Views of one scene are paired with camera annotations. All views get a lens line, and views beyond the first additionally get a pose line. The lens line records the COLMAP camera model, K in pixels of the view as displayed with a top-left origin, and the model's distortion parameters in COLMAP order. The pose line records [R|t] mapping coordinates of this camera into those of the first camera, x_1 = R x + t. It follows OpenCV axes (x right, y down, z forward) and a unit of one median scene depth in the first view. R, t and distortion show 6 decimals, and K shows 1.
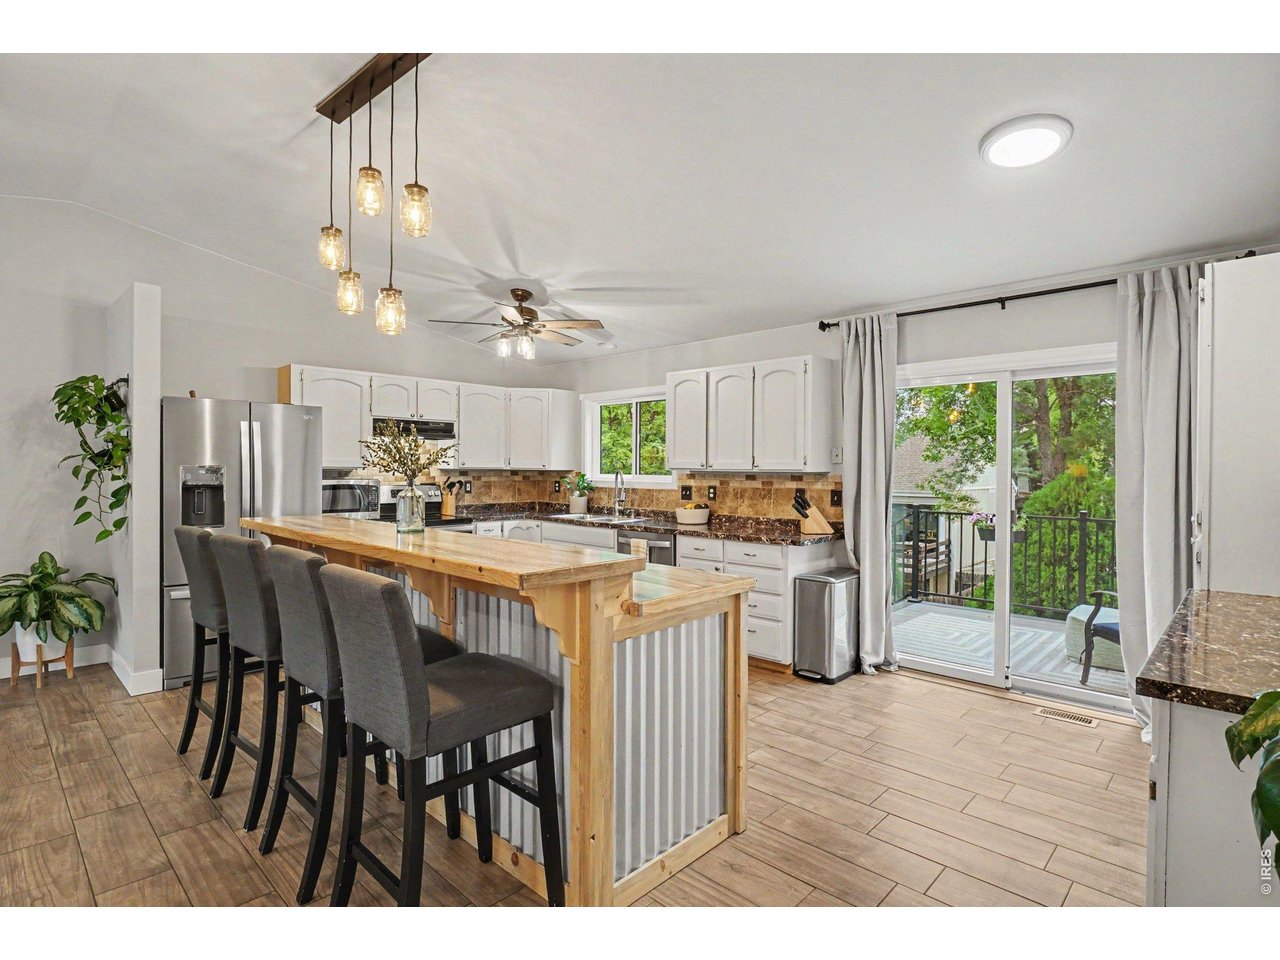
lens RADIAL K [[652.3, 0, 638.0], [0, 652.3, 489.1], [0, 0, 1]] dist [-0.004584, 0.000437]
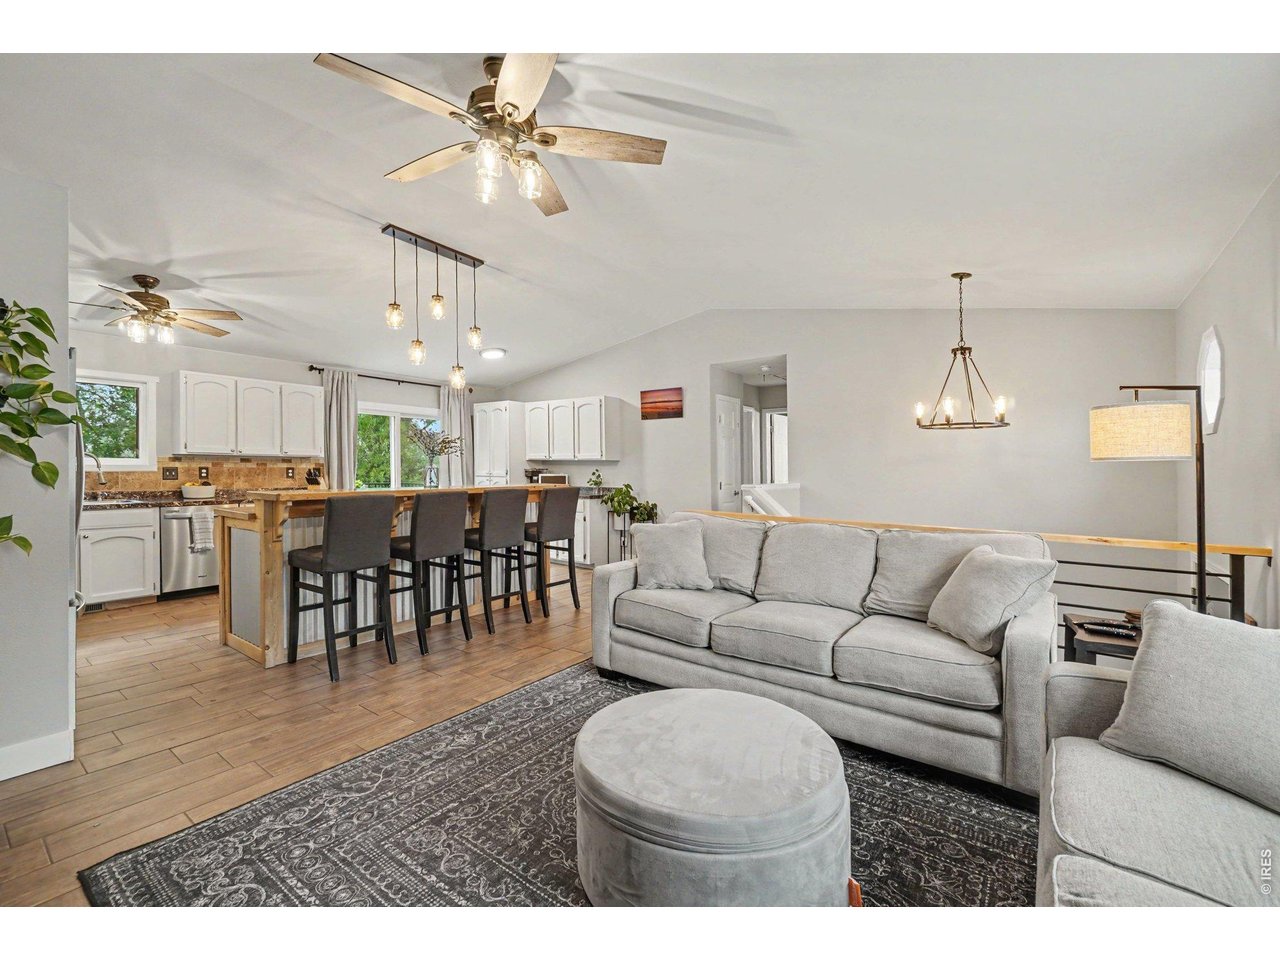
lens RADIAL K [[549.9, 0, 633.3], [0, 549.9, 463.6], [0, 0, 1]] dist [-0.002603, -0.001111]
pose [[-0.120985, -0.001357, 0.992653, -1.387150], [0.020400, 0.999784, 0.003854, 0.001366], [-0.992445, 0.020717, -0.120931, 0.428273]]
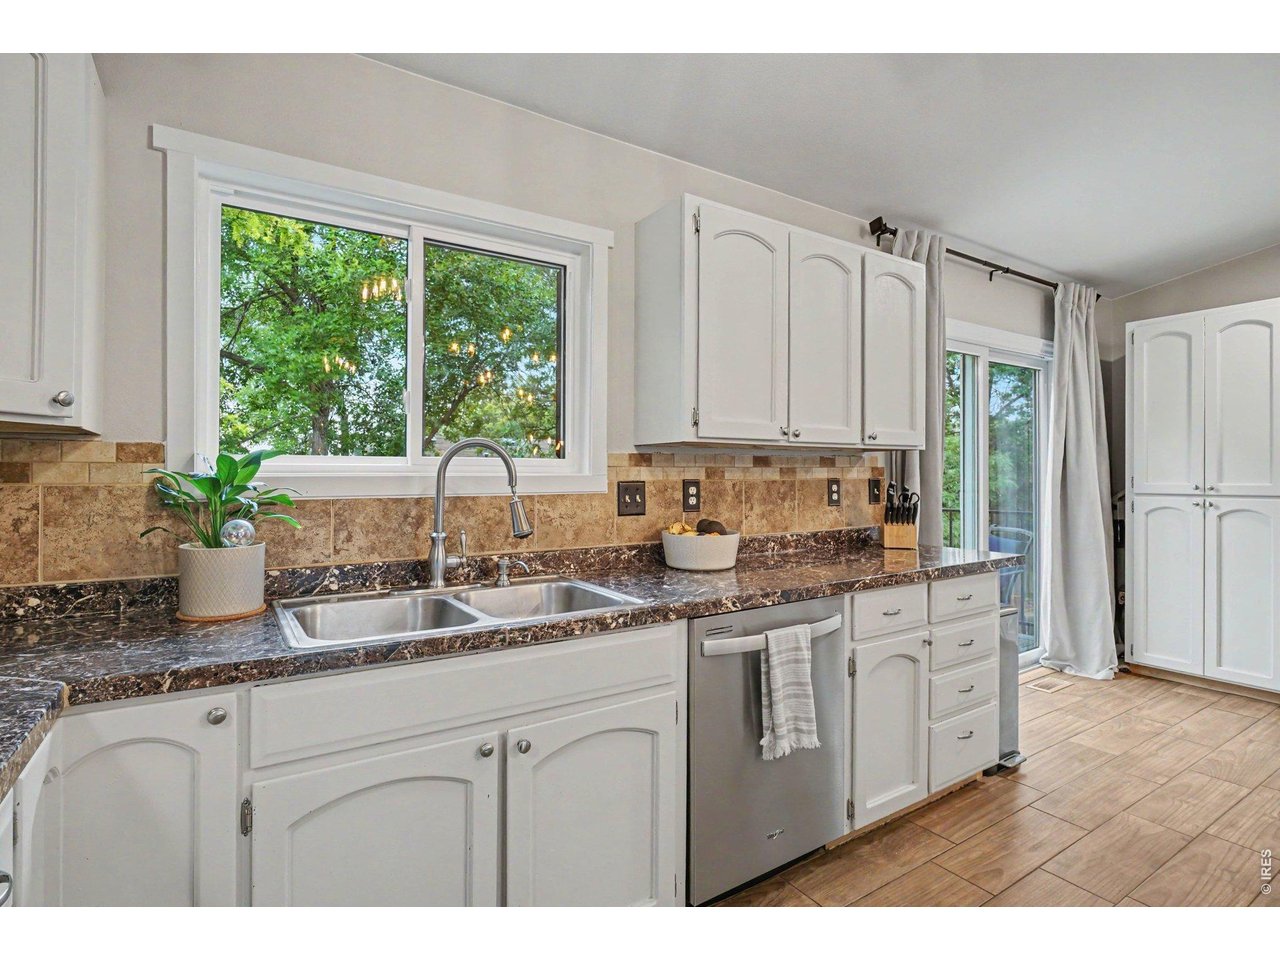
lens RADIAL K [[652.3, 0, 641.4], [0, 652.3, 478.9], [0, 0, 1]] dist [-0.004584, 0.000437]
pose [[0.221063, -0.013955, 0.975160, -0.466326], [0.035128, 0.999363, 0.006338, -0.013313], [-0.974627, 0.032855, 0.221412, 1.266462]]
